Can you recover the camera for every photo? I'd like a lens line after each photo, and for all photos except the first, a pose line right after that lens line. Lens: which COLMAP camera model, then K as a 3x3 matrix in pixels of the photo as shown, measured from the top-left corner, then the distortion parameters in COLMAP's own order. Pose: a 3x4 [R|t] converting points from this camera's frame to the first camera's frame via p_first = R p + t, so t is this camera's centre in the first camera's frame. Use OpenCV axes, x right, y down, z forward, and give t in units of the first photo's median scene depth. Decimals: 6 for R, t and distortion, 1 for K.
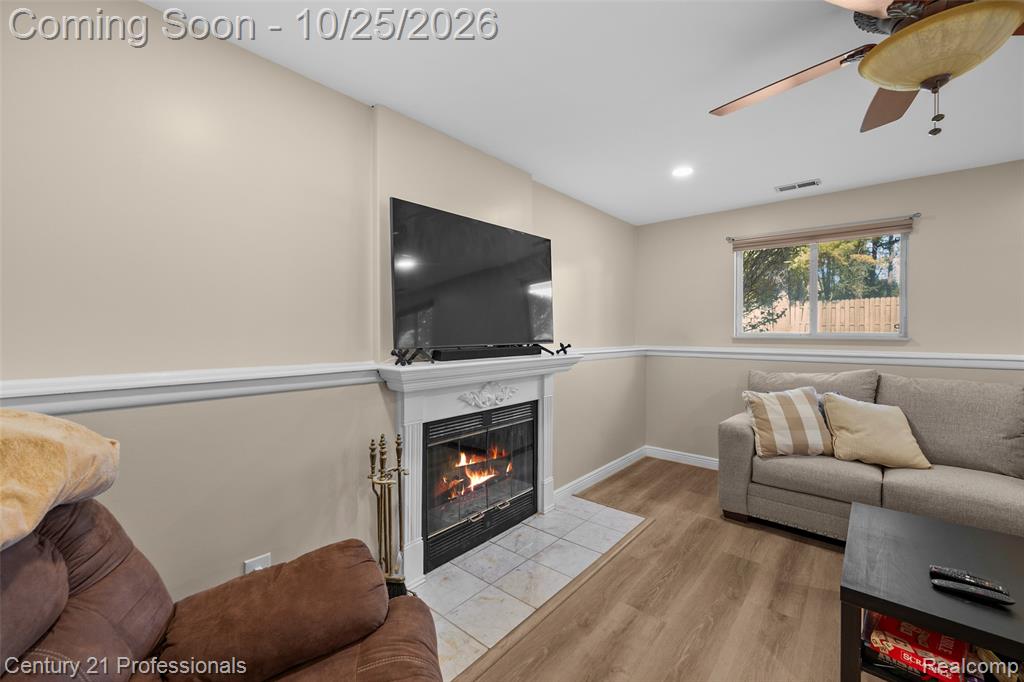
lens RADIAL K [[410.6, 0, 508.8], [0, 410.6, 330.1], [0, 0, 1]] dist [-0.000467, 0.000763]
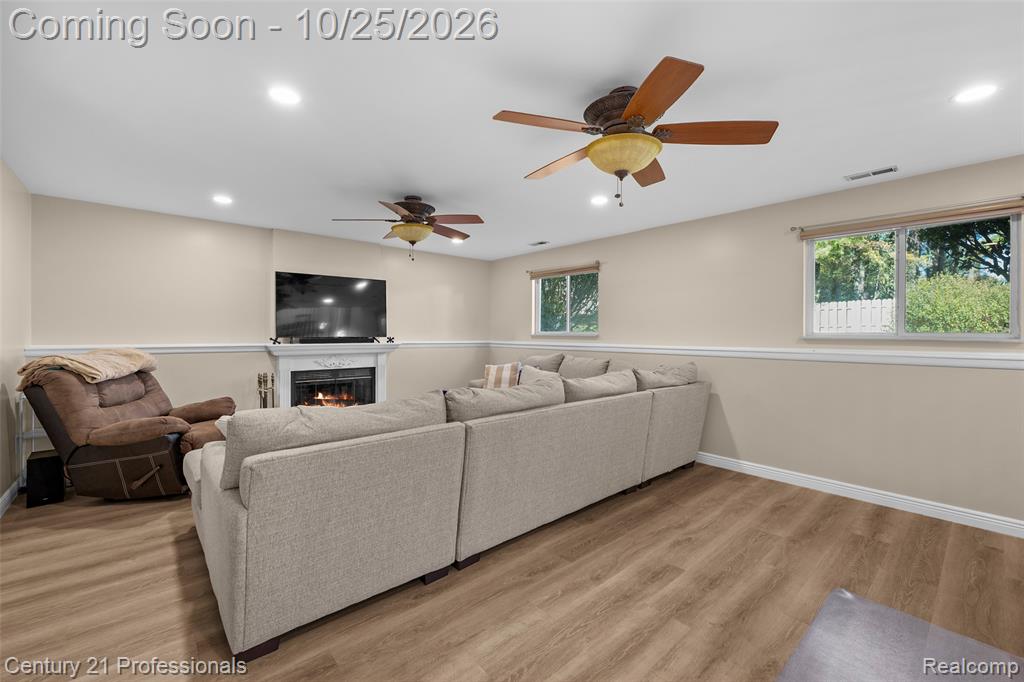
lens RADIAL K [[410.6, 0, 506.5], [0, 410.6, 333.6], [0, 0, 1]] dist [-0.000467, 0.000763]
pose [[0.988205, 0.003678, -0.153096, 1.257051], [-0.002402, 0.999961, 0.008519, -0.000236], [0.153121, -0.008051, 0.988175, -1.004515]]
